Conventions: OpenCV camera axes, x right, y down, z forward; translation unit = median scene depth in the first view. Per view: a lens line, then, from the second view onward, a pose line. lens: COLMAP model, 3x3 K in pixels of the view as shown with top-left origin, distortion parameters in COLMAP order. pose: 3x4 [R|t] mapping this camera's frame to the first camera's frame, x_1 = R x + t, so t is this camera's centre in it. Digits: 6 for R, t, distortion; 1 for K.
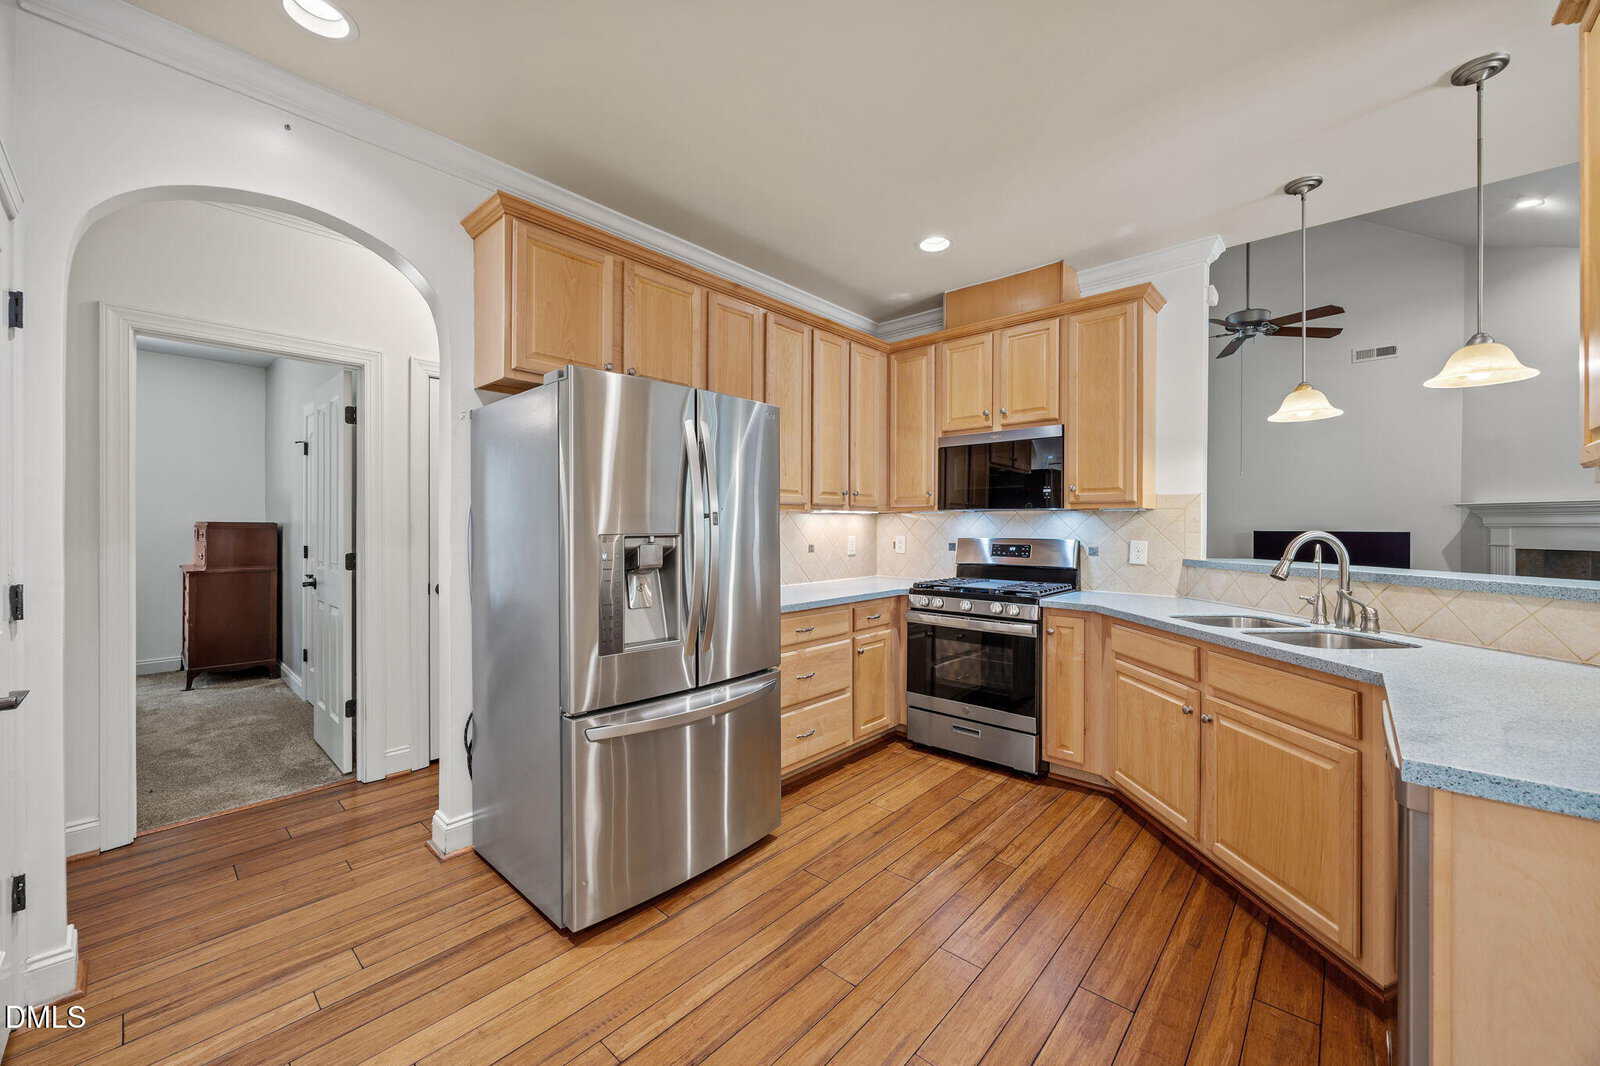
lens RADIAL K [[577.7, 0, 802.7], [0, 577.7, 532.1], [0, 0, 1]] dist [-0.001273, 0.000050]
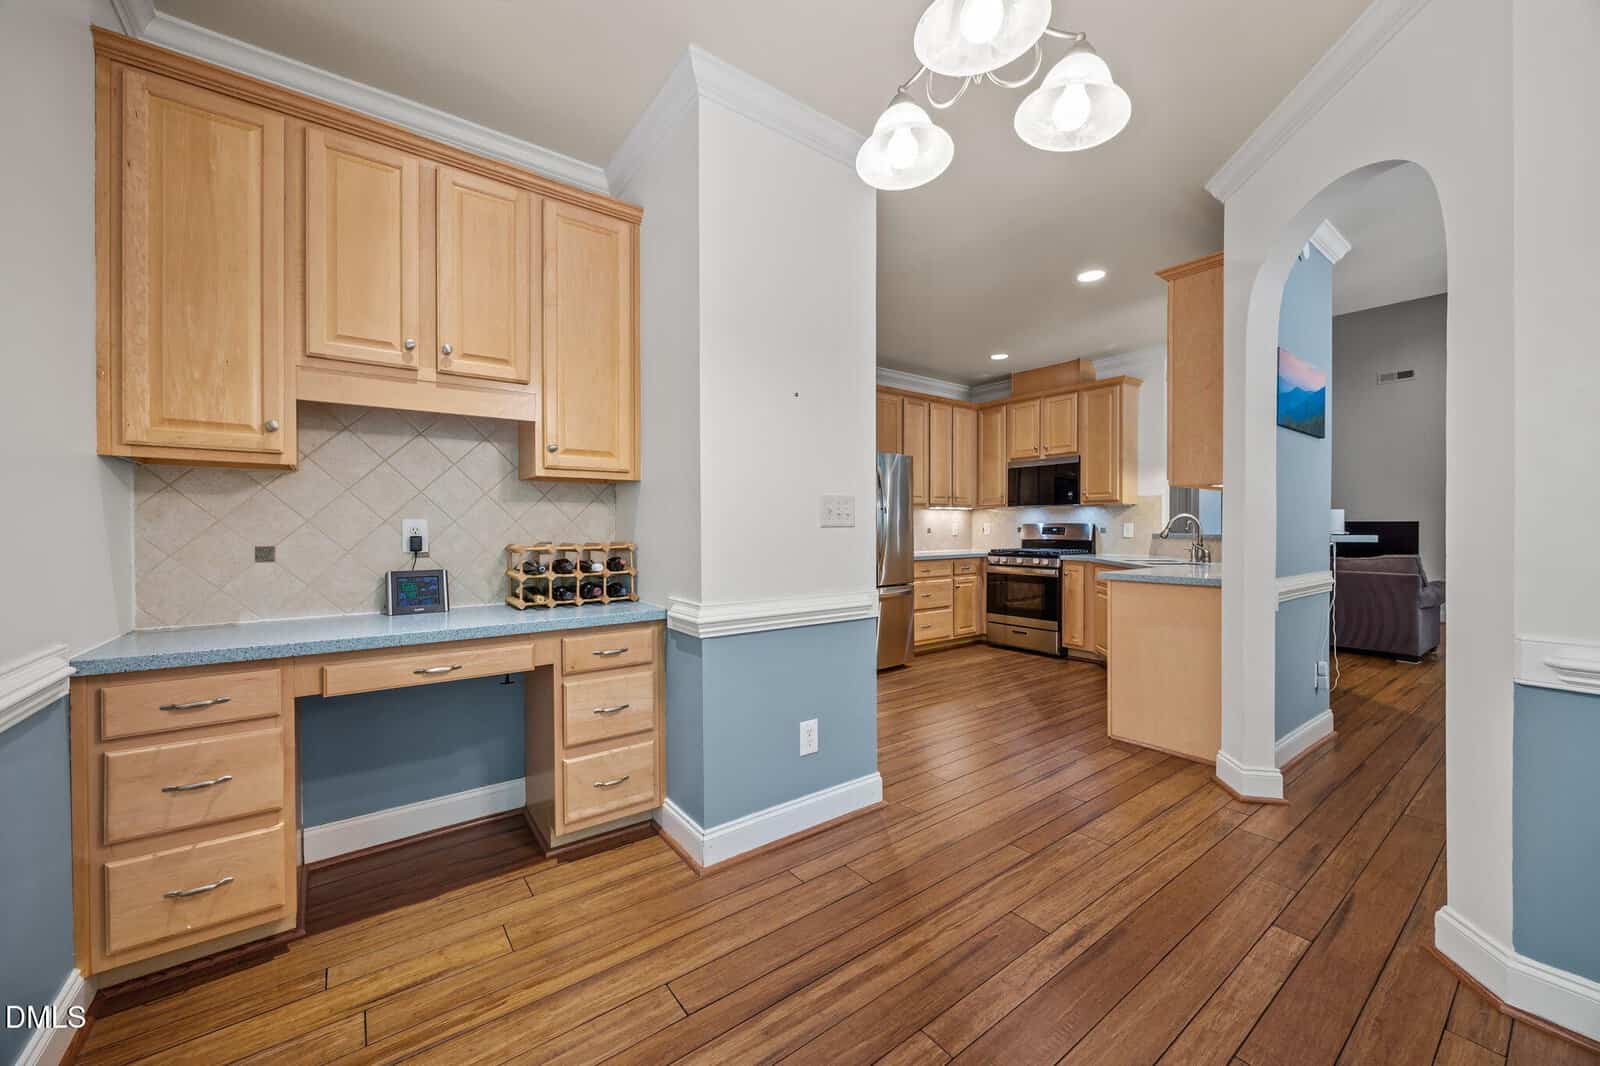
lens RADIAL K [[577.7, 0, 809.8], [0, 577.7, 531.6], [0, 0, 1]] dist [-0.001273, 0.000050]
pose [[0.983039, -0.001699, -0.183391, -0.019769], [0.001705, 0.999999, -0.000126, 0.035127], [0.183391, -0.000189, 0.983040, -0.769330]]
